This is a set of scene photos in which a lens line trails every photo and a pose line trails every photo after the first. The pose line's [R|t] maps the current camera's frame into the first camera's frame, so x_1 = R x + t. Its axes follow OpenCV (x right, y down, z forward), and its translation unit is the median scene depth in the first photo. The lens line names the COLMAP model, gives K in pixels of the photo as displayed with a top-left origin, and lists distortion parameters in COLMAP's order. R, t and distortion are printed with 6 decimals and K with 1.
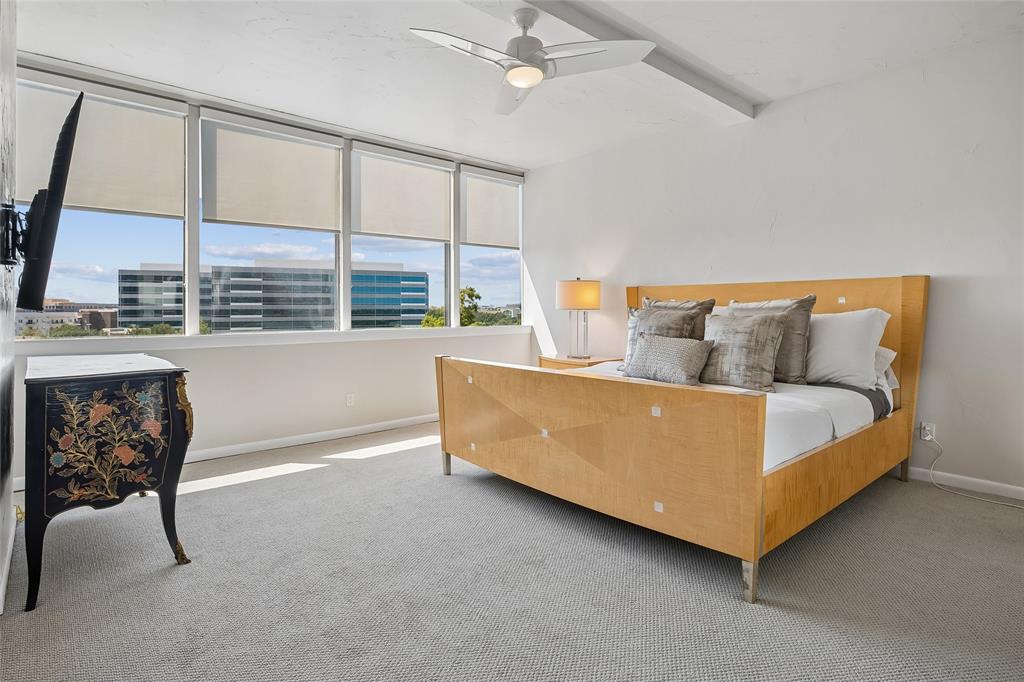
lens RADIAL K [[545.2, 0, 512.8], [0, 545.2, 319.3], [0, 0, 1]] dist [0.000264, 0.000255]
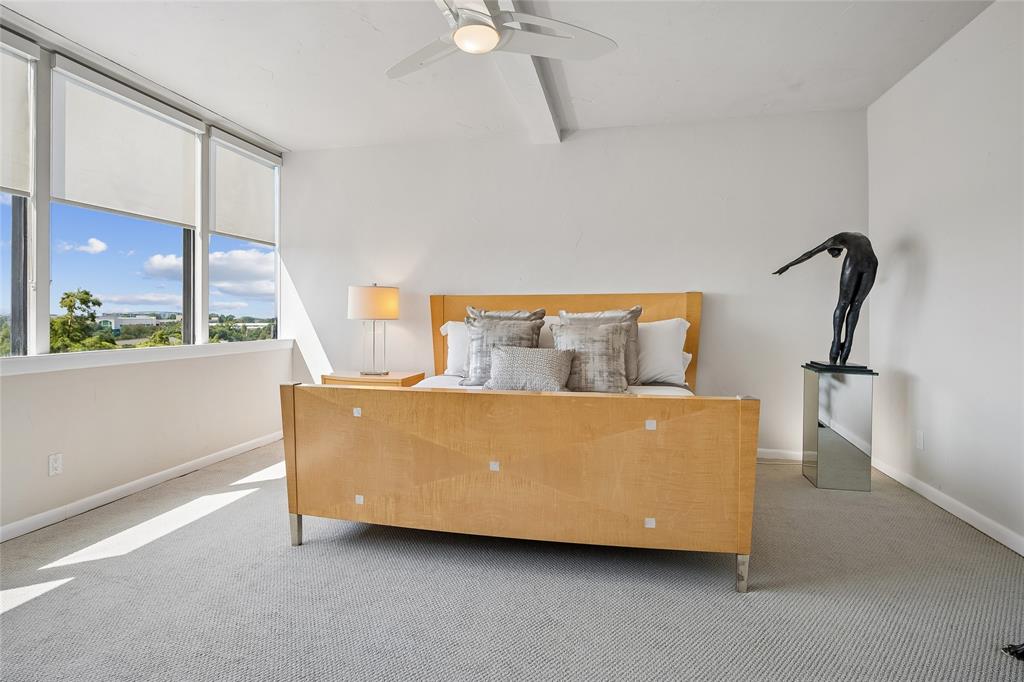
lens RADIAL K [[545.2, 0, 512.8], [0, 545.2, 319.3], [0, 0, 1]] dist [0.000264, 0.000255]
pose [[0.798707, -0.001318, 0.601718, -0.336029], [0.011828, 0.999839, -0.013510, -0.005460], [-0.601604, 0.017908, 0.798594, 0.238008]]
